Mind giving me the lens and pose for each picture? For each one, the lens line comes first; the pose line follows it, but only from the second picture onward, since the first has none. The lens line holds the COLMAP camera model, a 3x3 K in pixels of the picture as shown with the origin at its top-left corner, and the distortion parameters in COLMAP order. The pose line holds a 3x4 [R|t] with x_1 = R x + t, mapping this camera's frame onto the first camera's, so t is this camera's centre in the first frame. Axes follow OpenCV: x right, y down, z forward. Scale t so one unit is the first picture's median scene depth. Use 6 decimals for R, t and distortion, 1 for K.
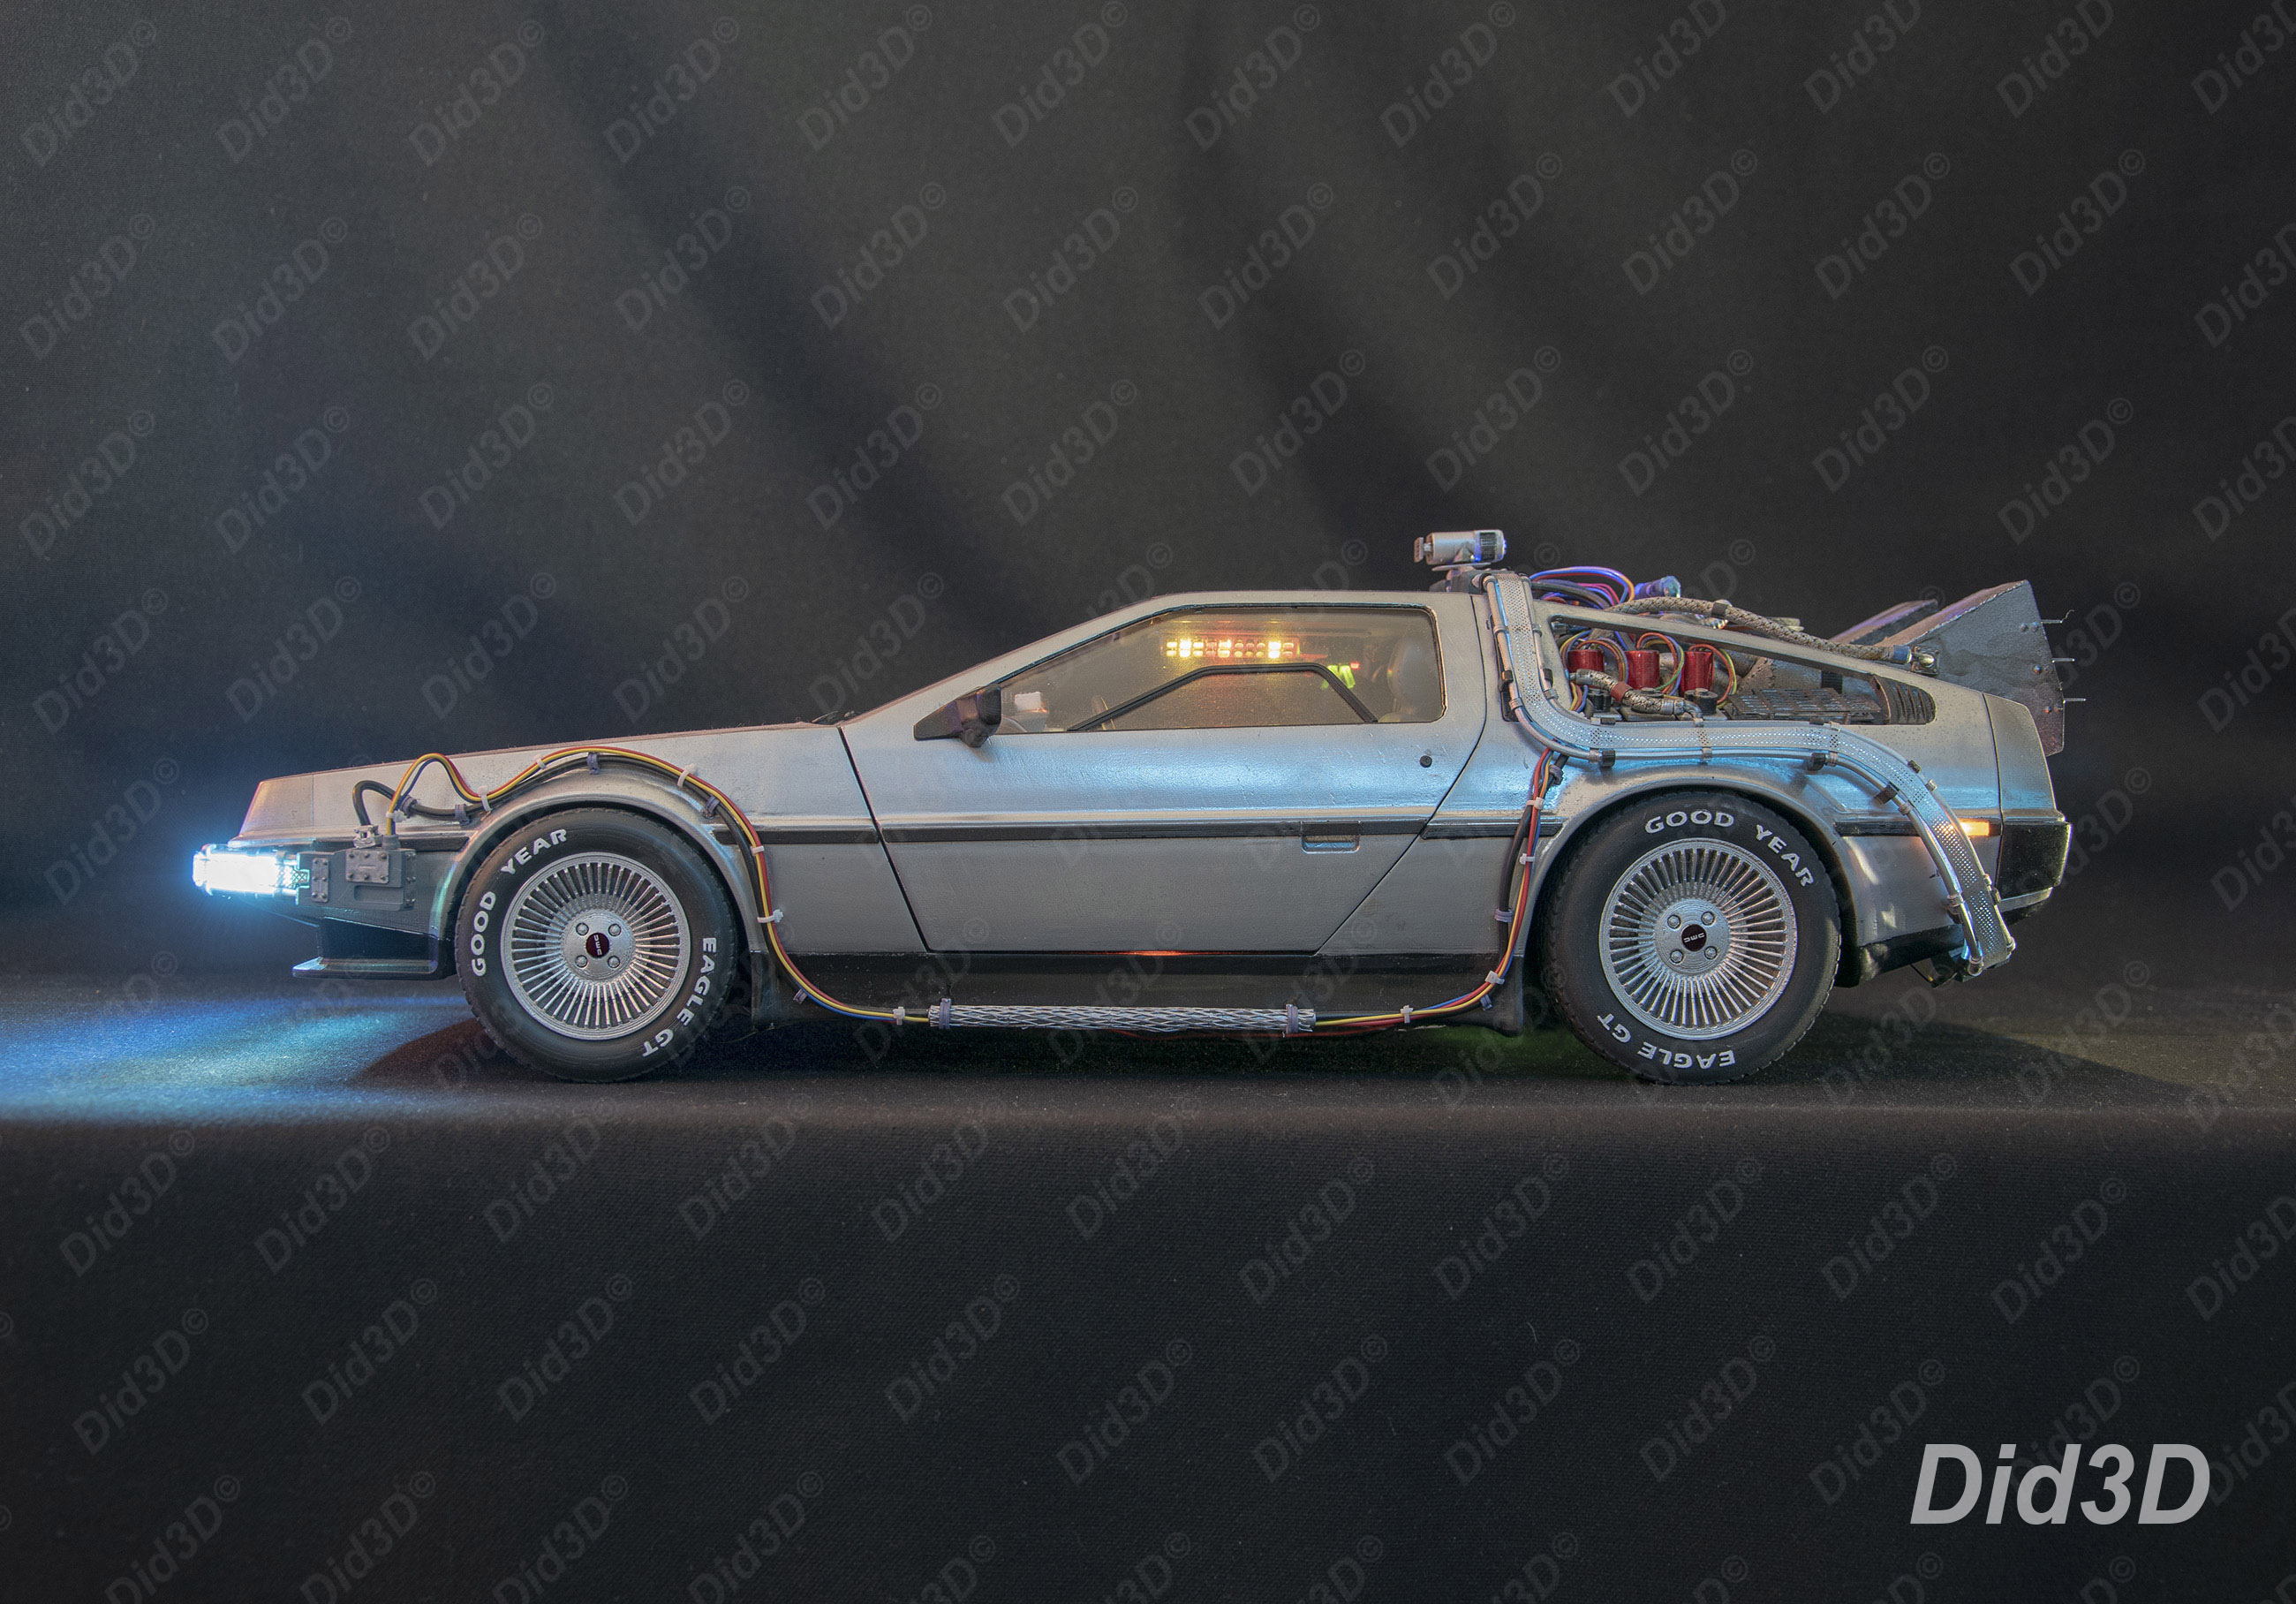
lens RADIAL K [[2483.8, 0, 1134.0], [0, 2483.8, 801.9], [0, 0, 1]] dist [0.102953, 0.000000]
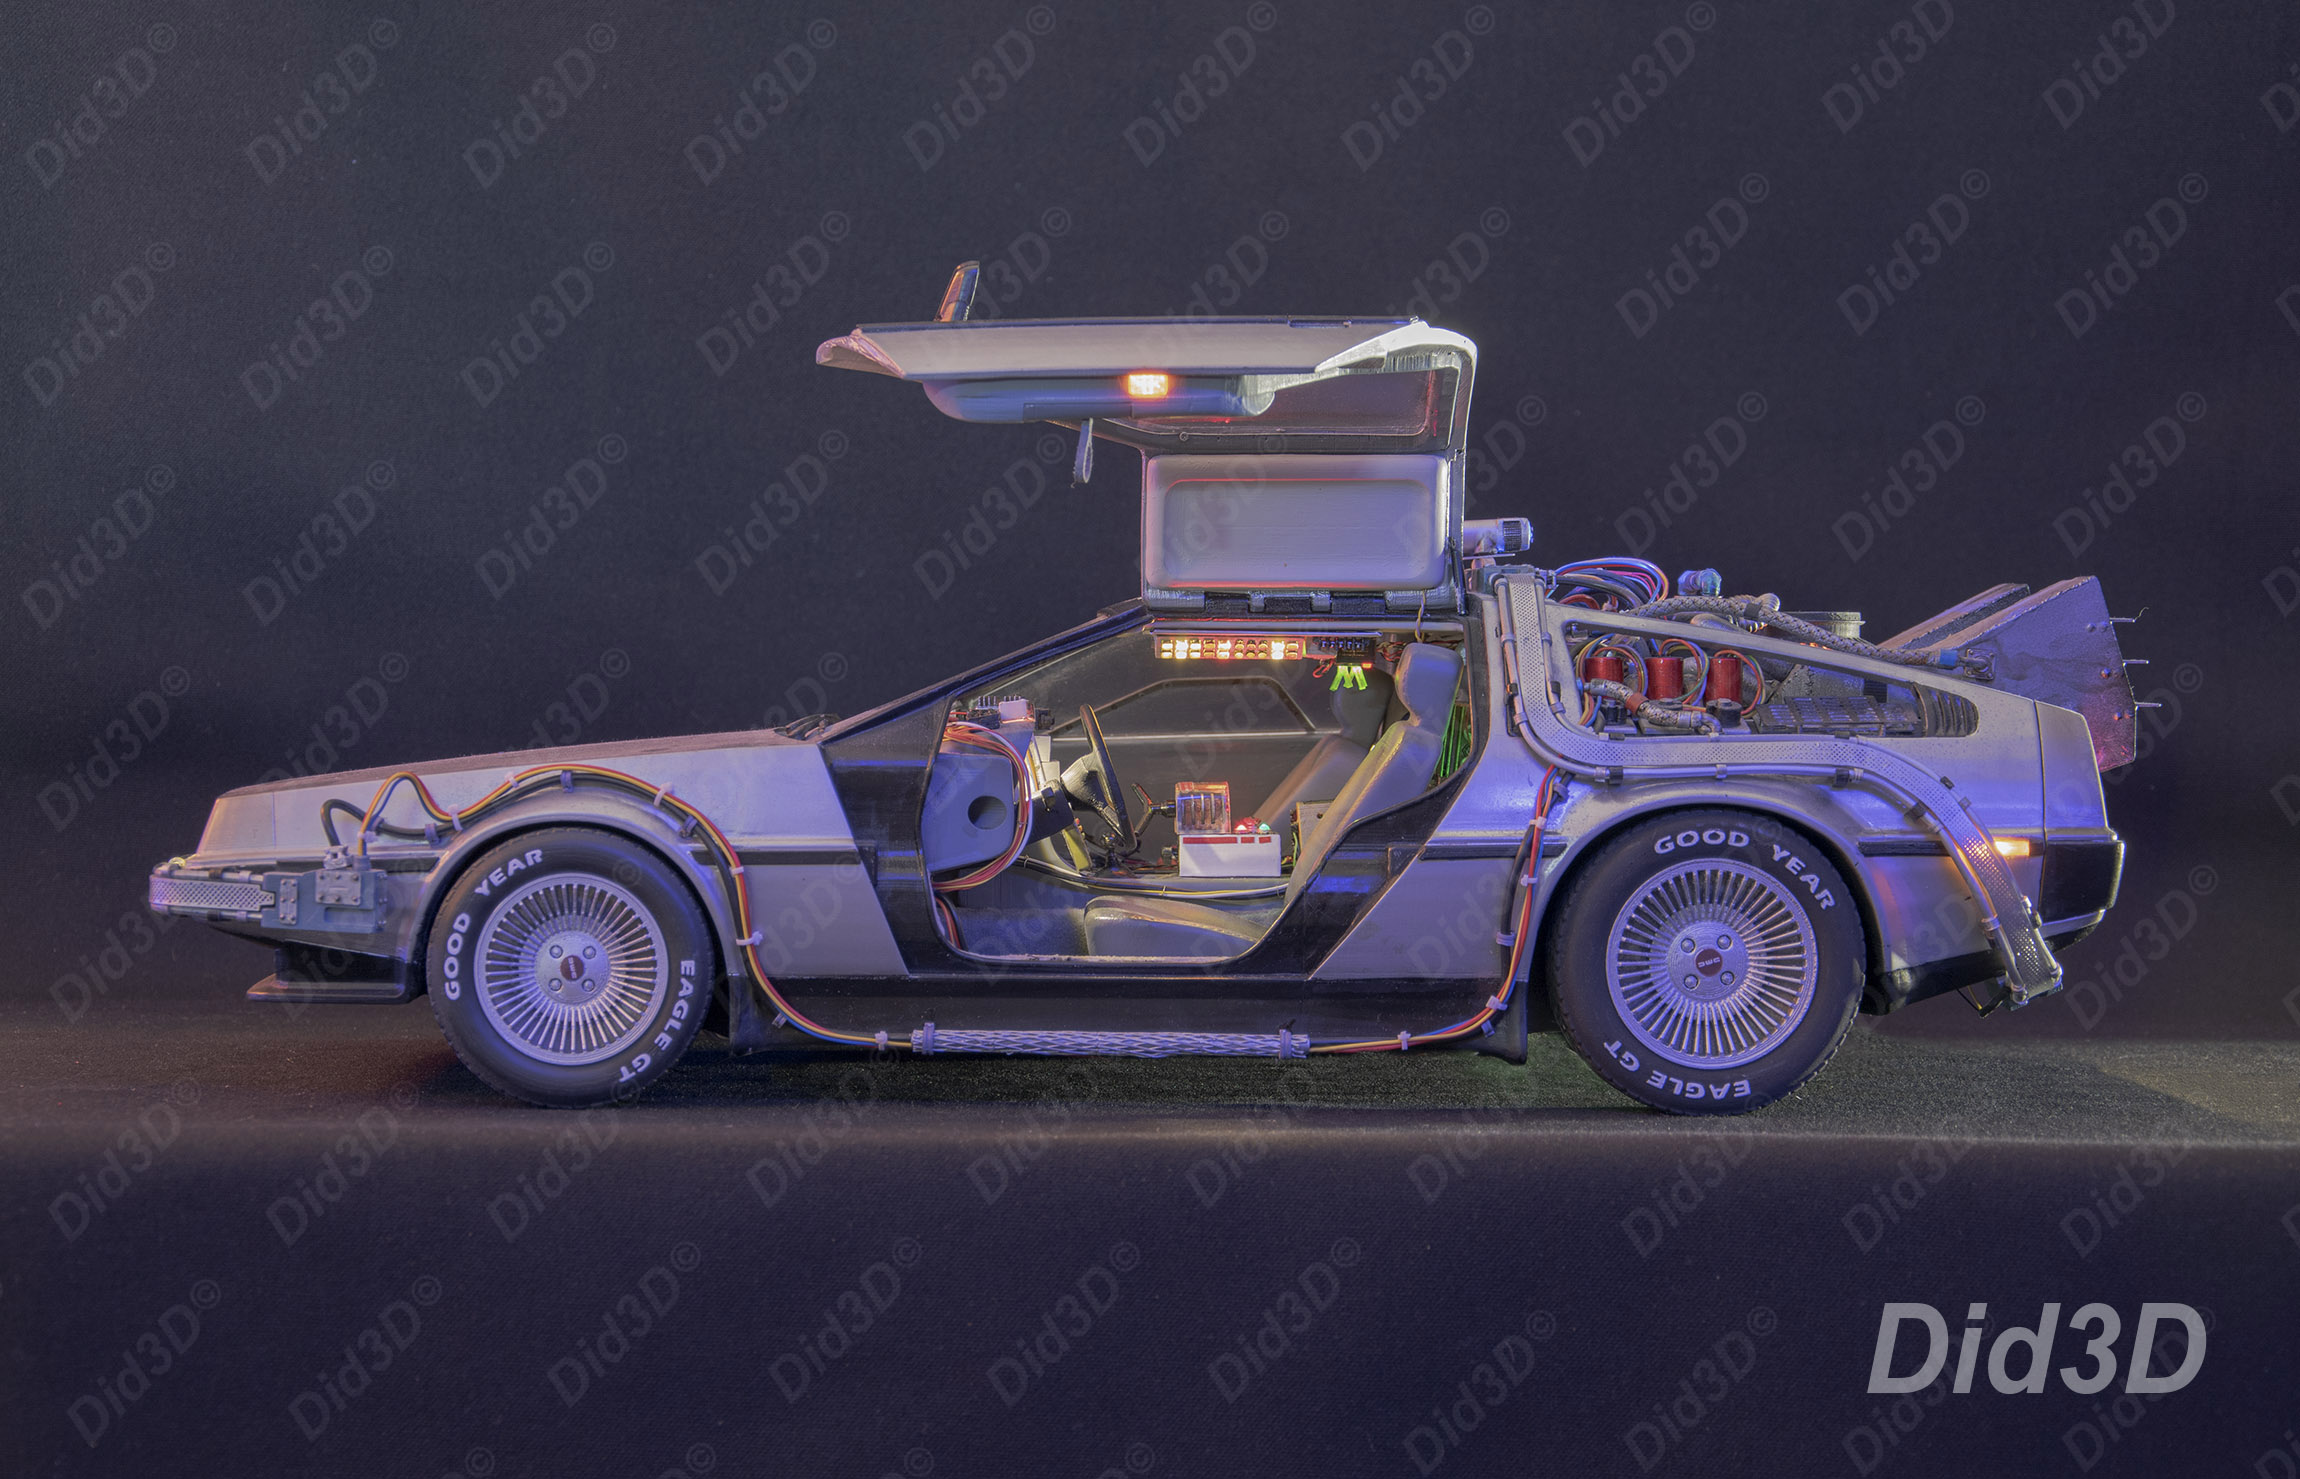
lens RADIAL K [[5110.2, 0, 1158.5], [0, 5110.2, 737.4], [0, 0, 1]] dist [0.454910, 0.000000]
pose [[0.999961, 0.001487, -0.008683, 0.030863], [-0.001382, 0.999927, 0.012024, -0.055746], [0.008701, -0.012011, 0.999890, -0.981568]]
